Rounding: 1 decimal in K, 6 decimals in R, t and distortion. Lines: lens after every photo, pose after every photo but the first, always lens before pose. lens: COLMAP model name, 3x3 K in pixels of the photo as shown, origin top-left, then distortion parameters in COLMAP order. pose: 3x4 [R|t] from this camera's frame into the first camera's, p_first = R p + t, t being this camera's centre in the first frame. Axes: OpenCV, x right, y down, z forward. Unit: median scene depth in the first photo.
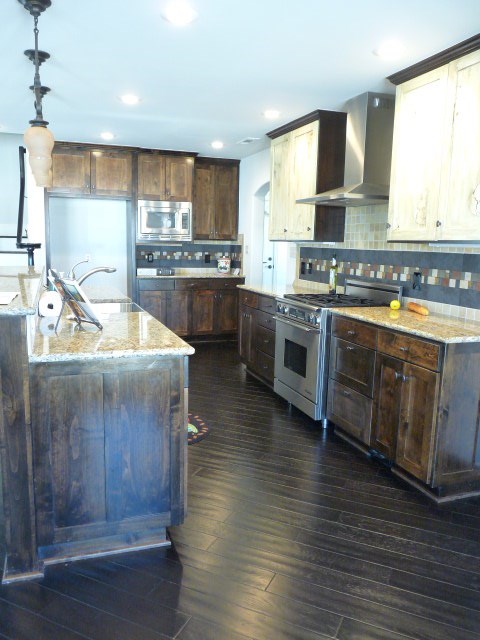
lens RADIAL K [[519.8, 0, 238.6], [0, 519.8, 323.4], [0, 0, 1]] dist [-0.009444, -0.017105]
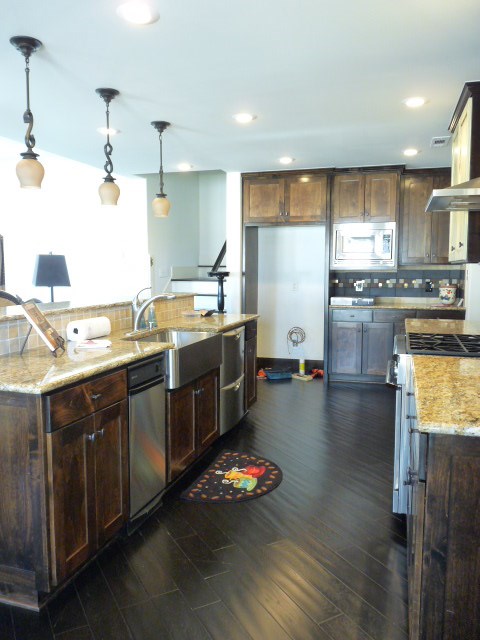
lens RADIAL K [[519.8, 0, 238.7], [0, 519.8, 314.6], [0, 0, 1]] dist [-0.009444, -0.017105]
pose [[0.799655, 0.030596, -0.599680, 0.230821], [-0.074284, 0.996070, -0.048235, -0.018347], [0.595847, 0.083118, 0.798785, 0.170341]]
